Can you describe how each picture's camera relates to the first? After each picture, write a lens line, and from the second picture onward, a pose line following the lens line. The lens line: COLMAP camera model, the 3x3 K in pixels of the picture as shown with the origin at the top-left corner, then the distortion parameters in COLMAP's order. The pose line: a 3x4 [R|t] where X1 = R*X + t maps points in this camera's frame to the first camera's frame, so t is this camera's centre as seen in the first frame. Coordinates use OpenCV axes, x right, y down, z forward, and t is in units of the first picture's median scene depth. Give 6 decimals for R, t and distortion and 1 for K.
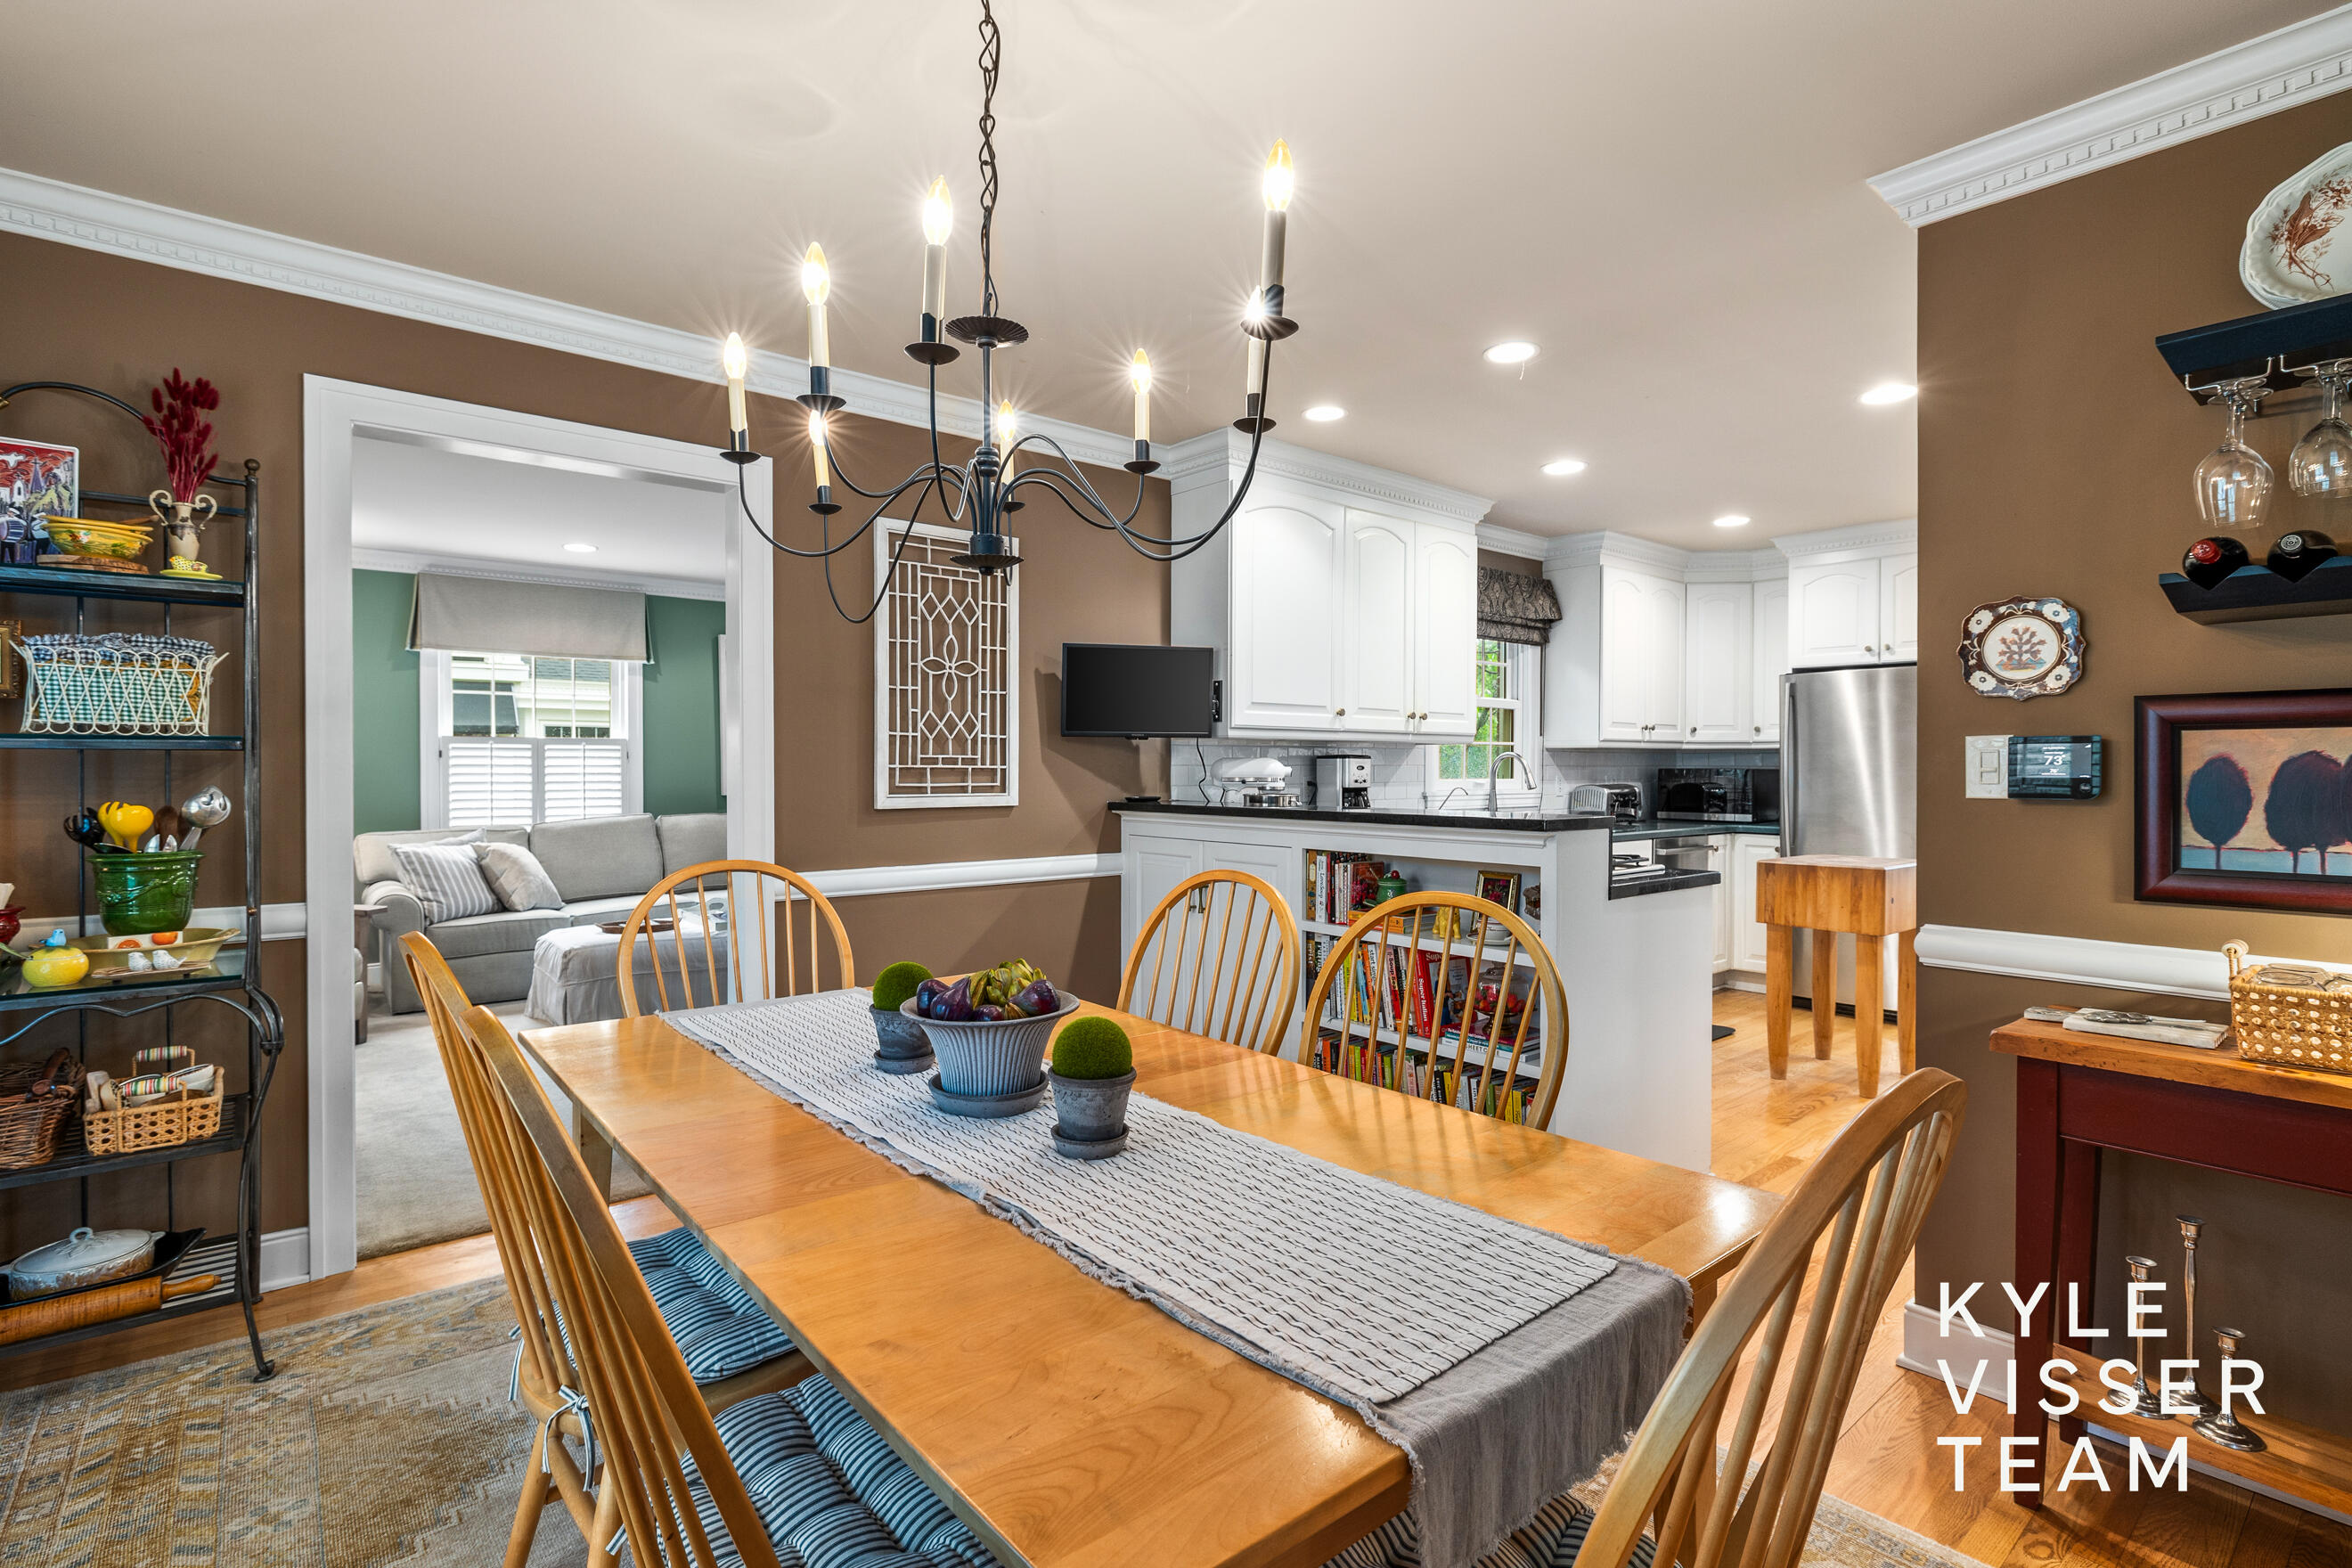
lens RADIAL K [[1106.4, 0, 1177.8], [0, 1106.4, 776.3], [0, 0, 1]] dist [-0.001281, -0.000598]
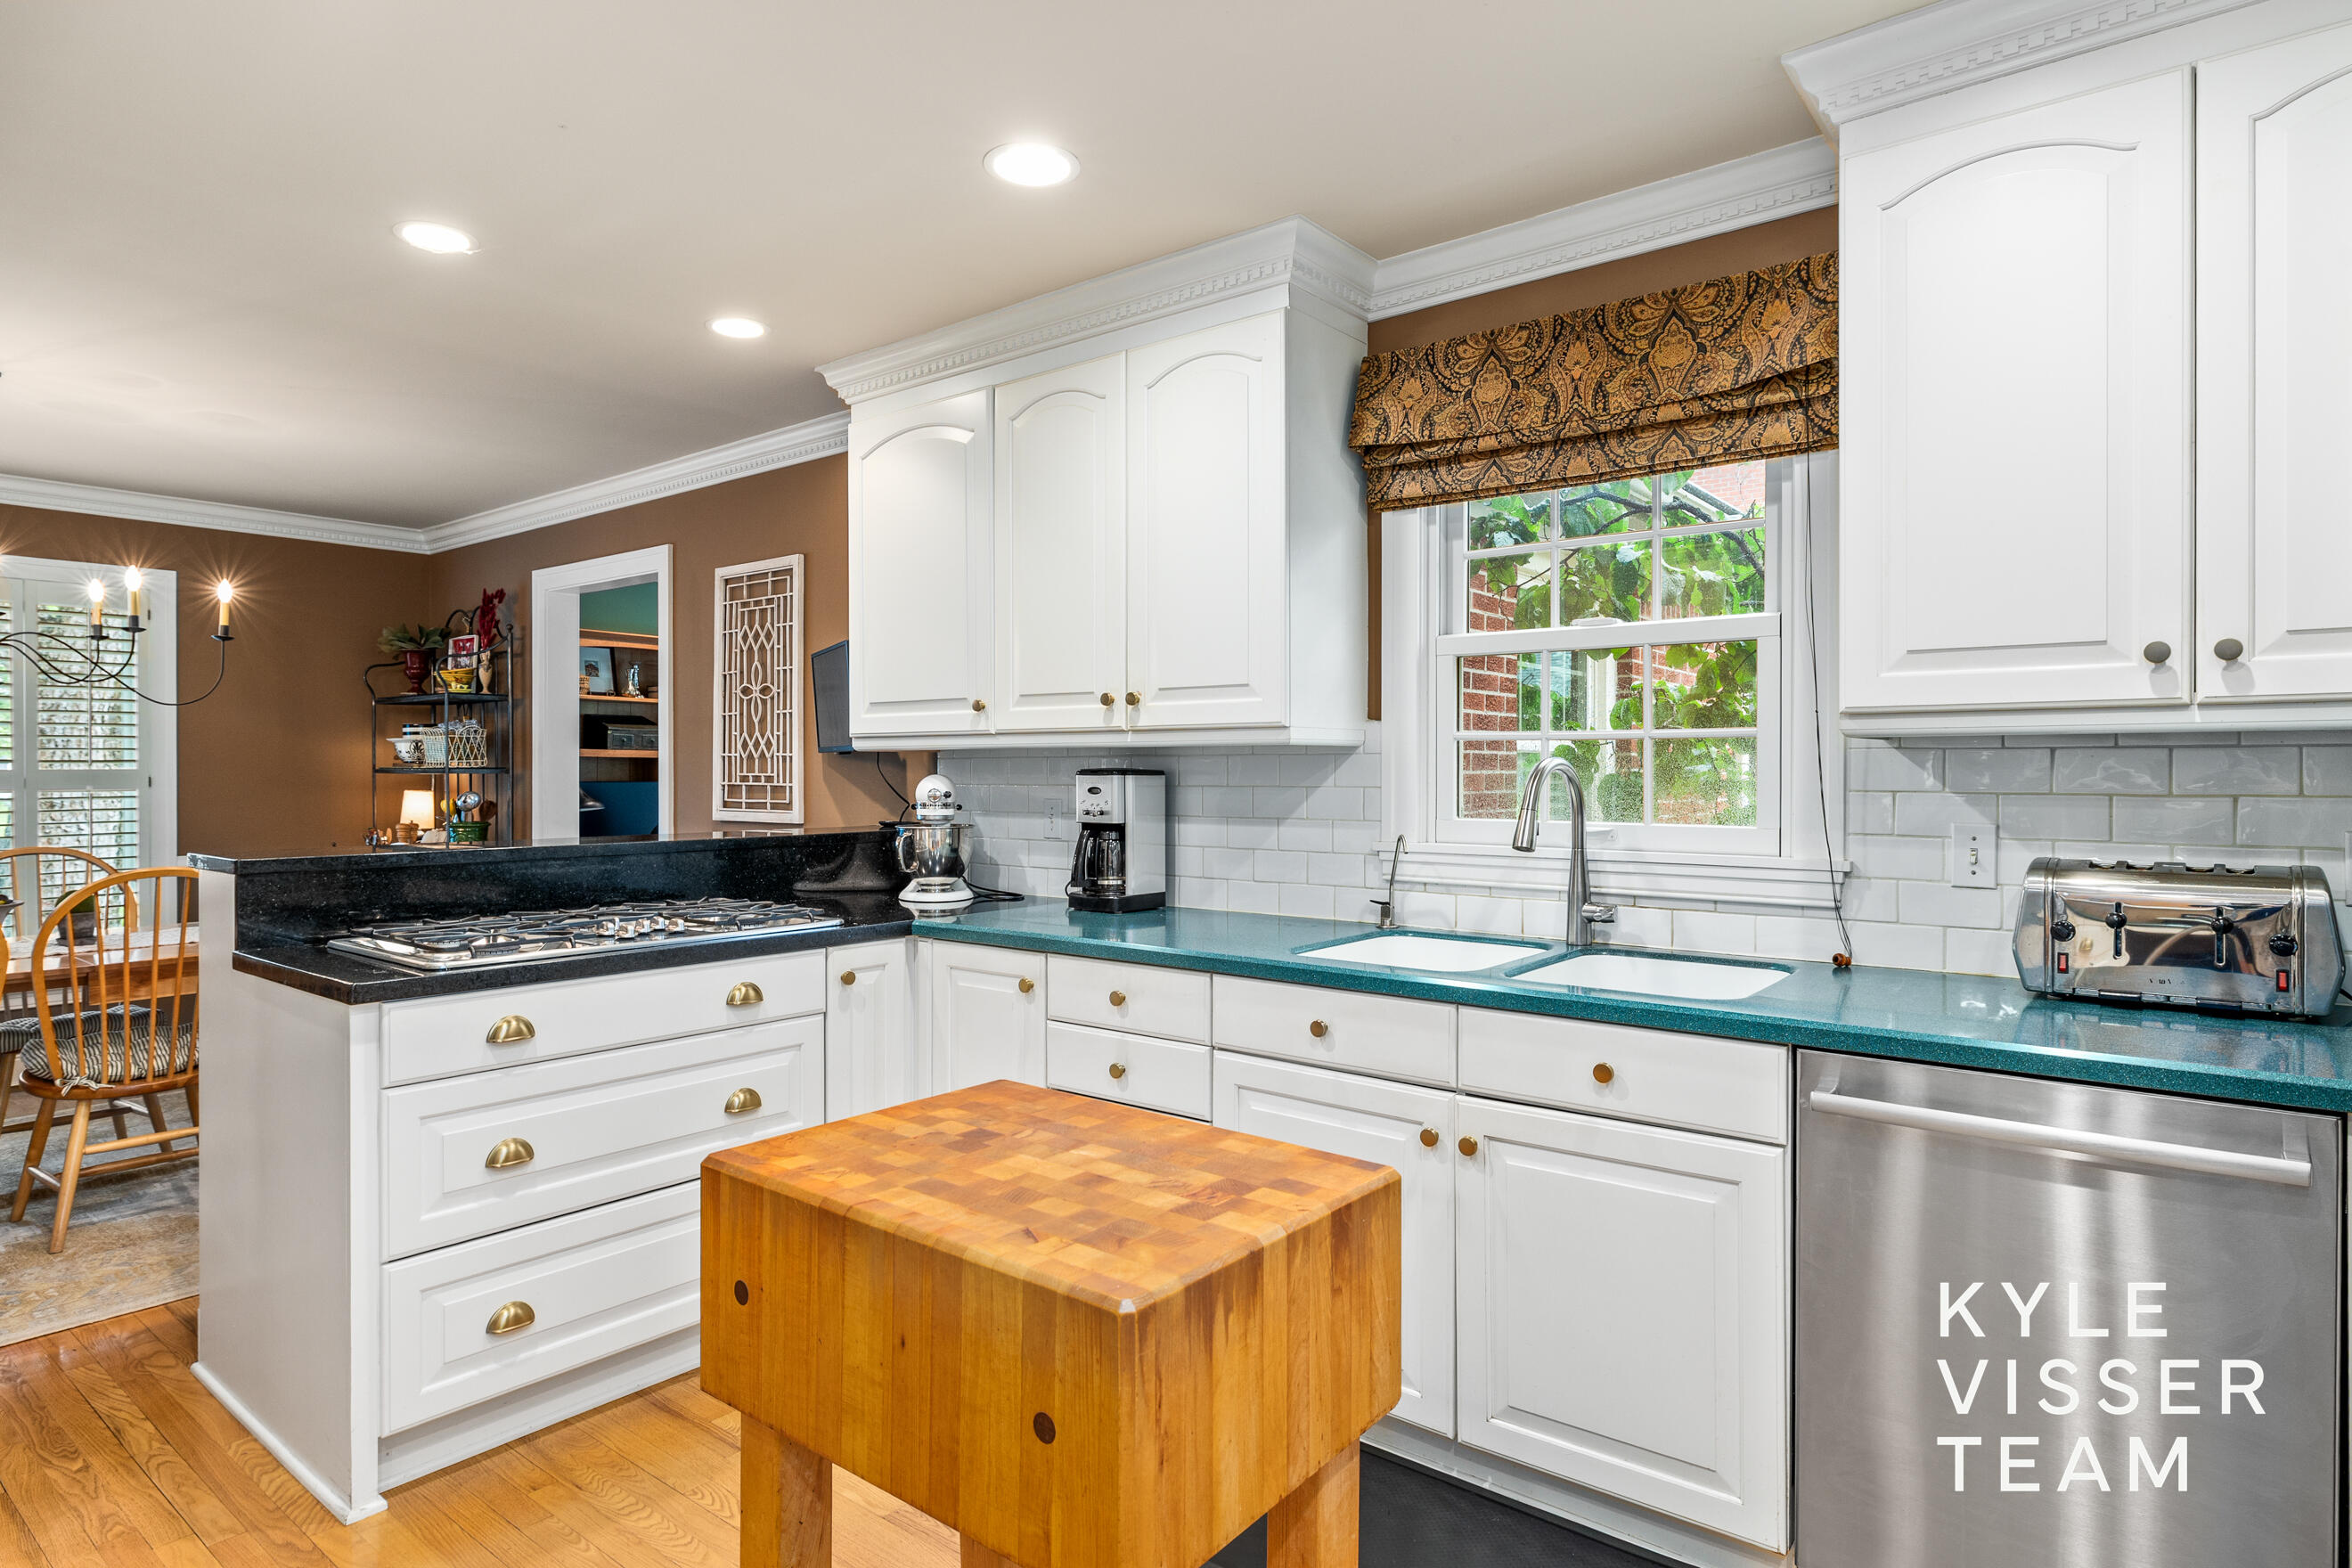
lens RADIAL K [[1255.7, 0, 1183.3], [0, 1255.7, 776.5], [0, 0, 1]] dist [0.003936, 0.002271]
pose [[0.208022, 0.002866, -0.978120, 0.723107], [-0.010084, 0.999949, 0.000785, -0.014002], [0.978072, 0.009700, 0.208041, 0.776823]]
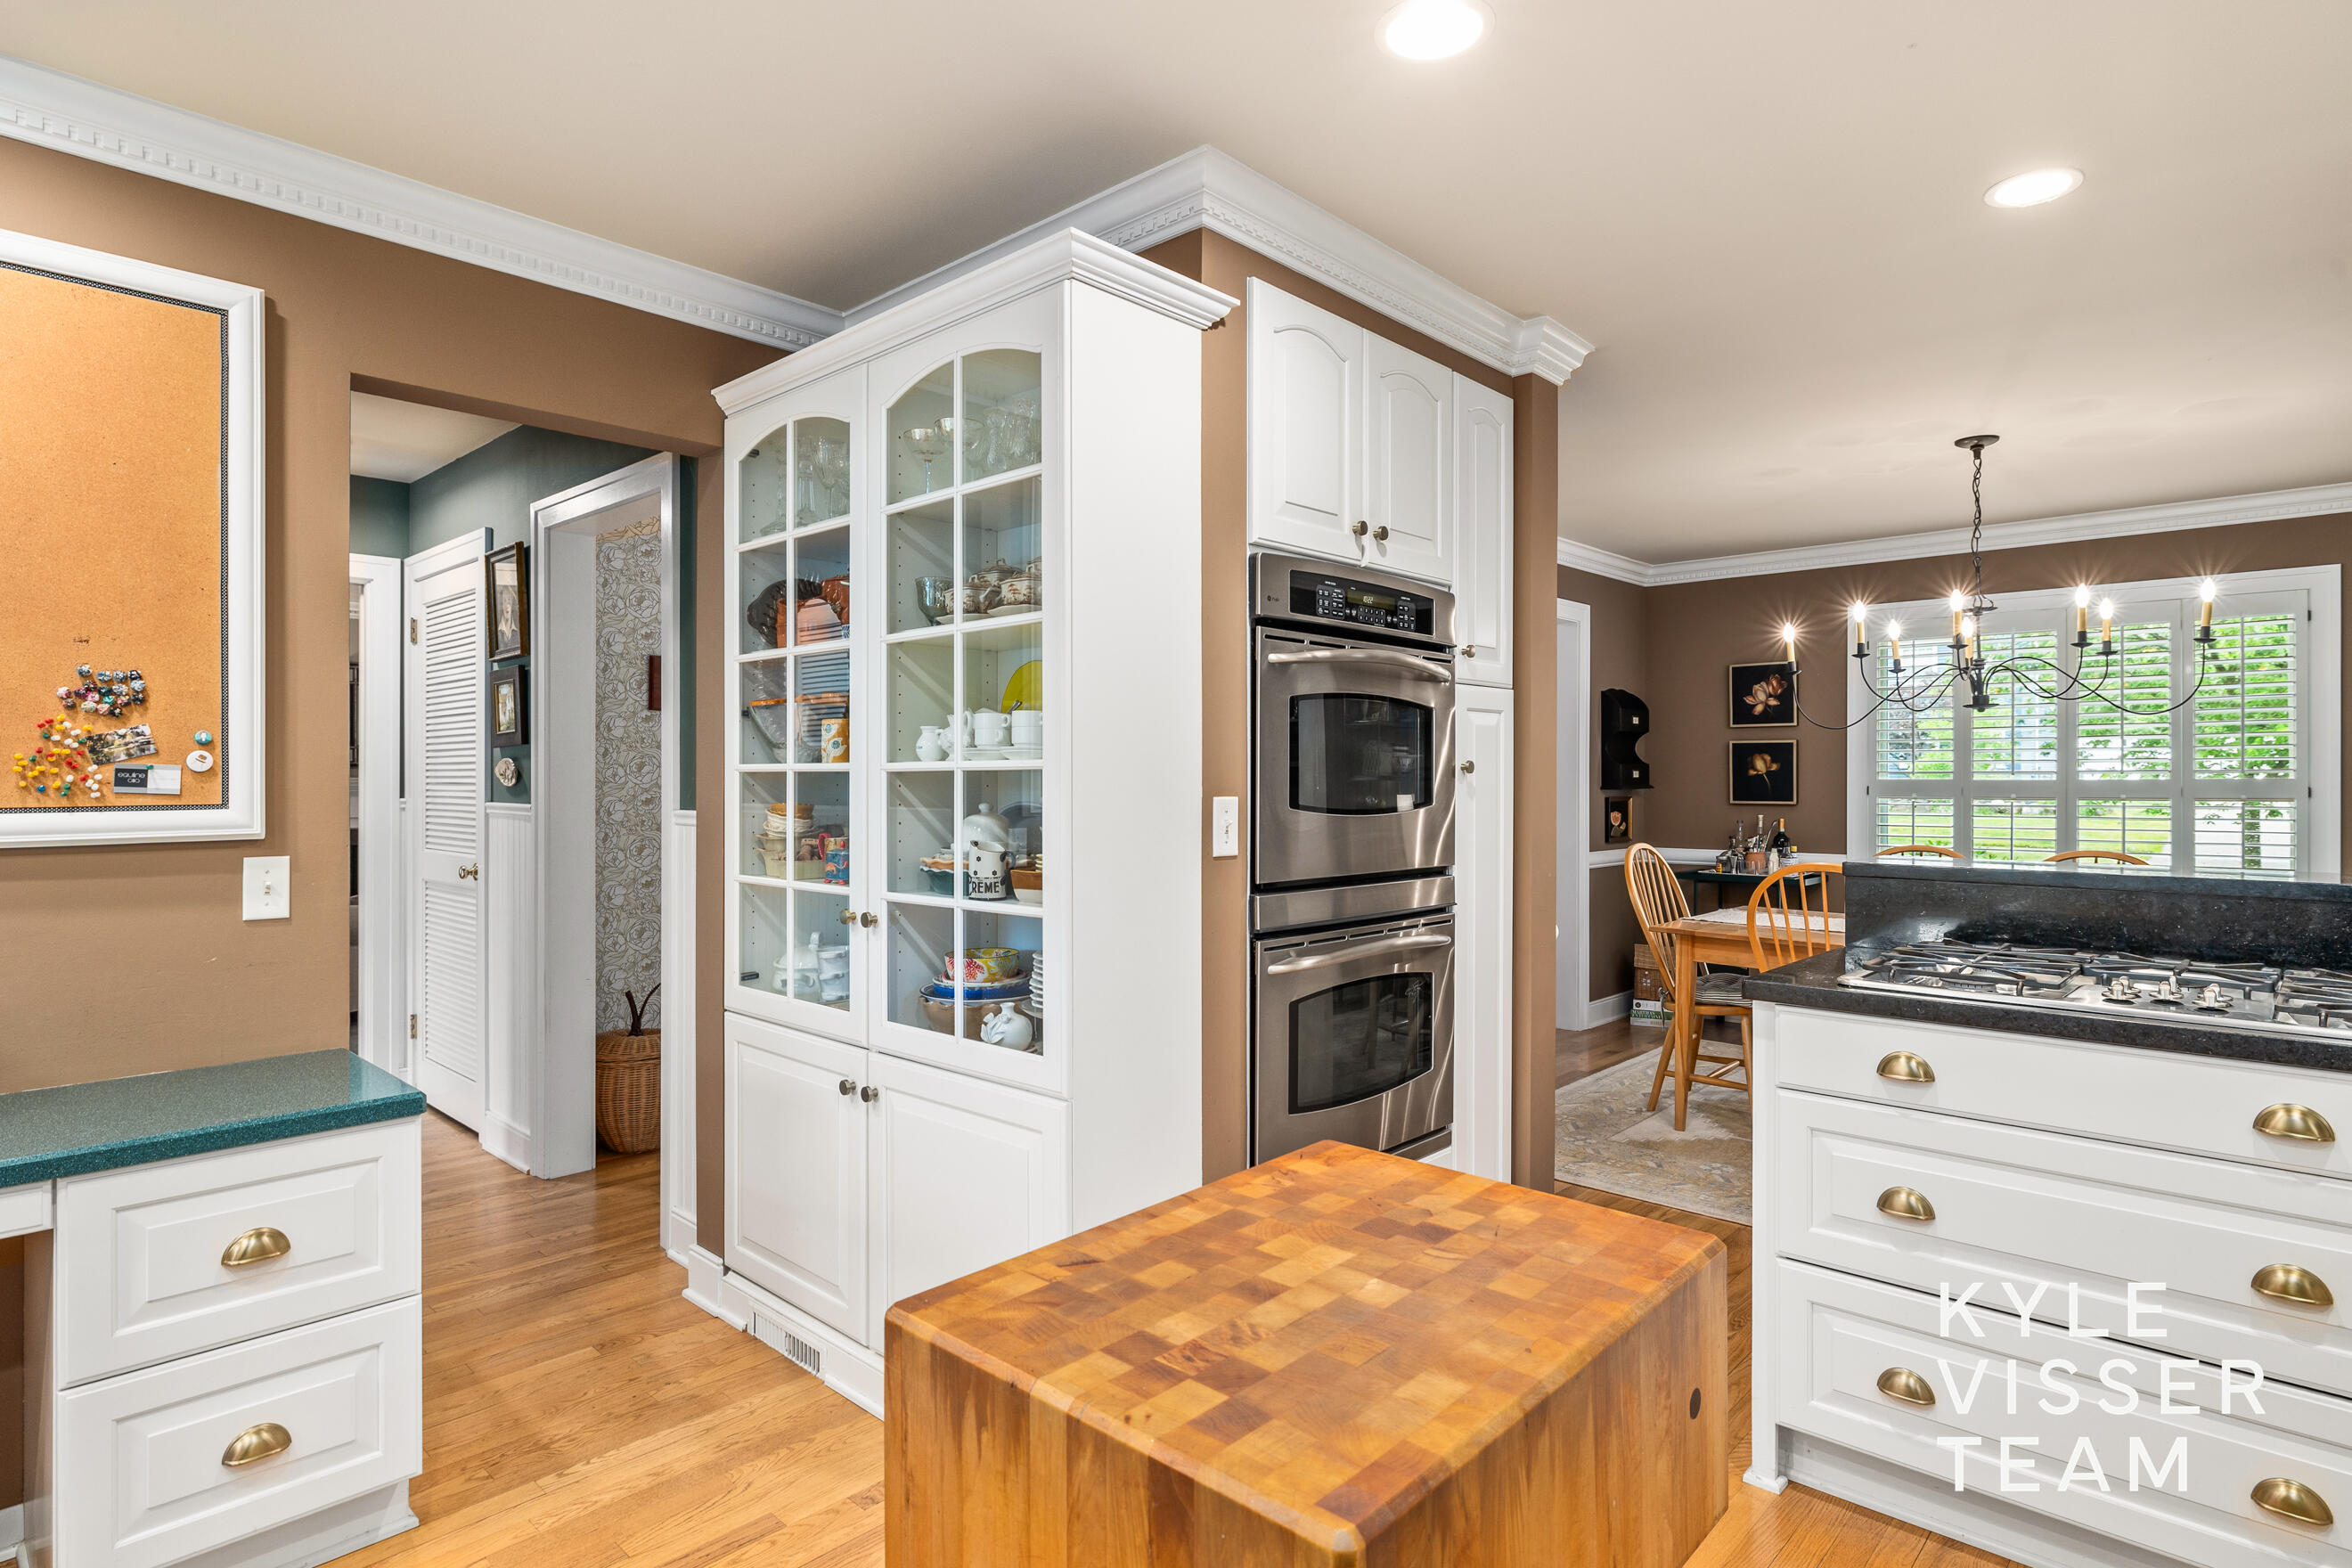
lens RADIAL K [[1255.7, 0, 1207.3], [0, 1255.7, 782.3], [0, 0, 1]] dist [0.003936, 0.002271]
pose [[-0.989233, -0.004859, -0.146269, 0.532403], [-0.007279, 0.999845, 0.016014, -0.017680], [0.146168, 0.016906, -0.989115, 0.987289]]
